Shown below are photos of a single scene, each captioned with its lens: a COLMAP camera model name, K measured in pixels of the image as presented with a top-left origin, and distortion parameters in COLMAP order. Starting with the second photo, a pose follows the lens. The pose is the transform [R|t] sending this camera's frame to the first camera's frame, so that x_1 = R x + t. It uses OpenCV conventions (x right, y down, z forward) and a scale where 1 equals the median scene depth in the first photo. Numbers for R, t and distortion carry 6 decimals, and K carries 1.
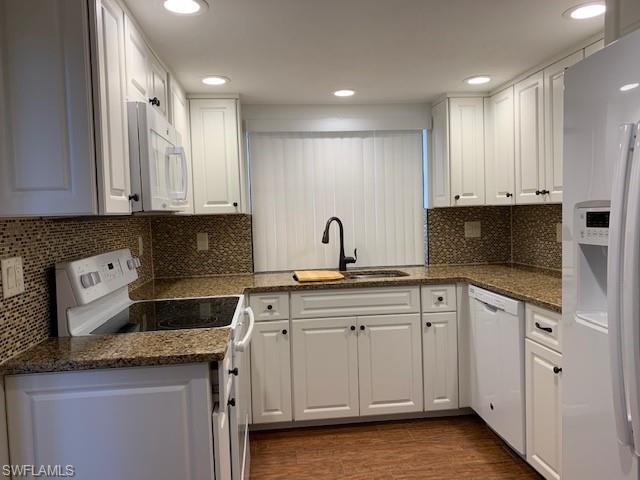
lens RADIAL K [[482.2, 0, 318.8], [0, 482.2, 232.0], [0, 0, 1]] dist [0.079660, -0.155231]
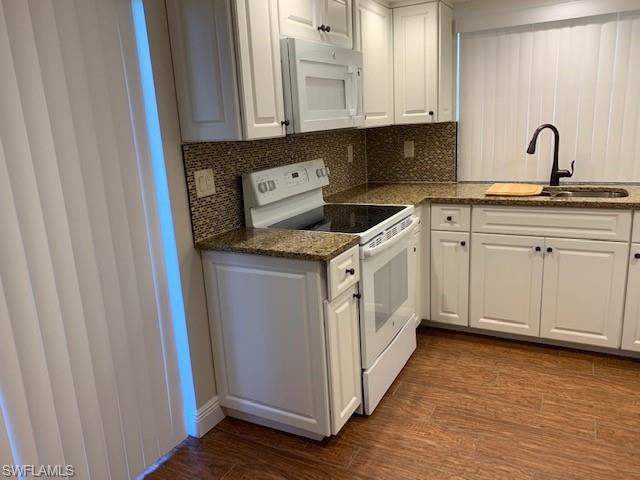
lens RADIAL K [[489.4, 0, 319.5], [0, 489.4, 231.4], [0, 0, 1]] dist [0.029897, -0.032378]
pose [[0.824662, 0.114940, -0.553824, 0.246186], [0.006265, 0.977219, 0.212140, -0.038825], [0.565591, -0.178413, 0.805156, 0.001973]]
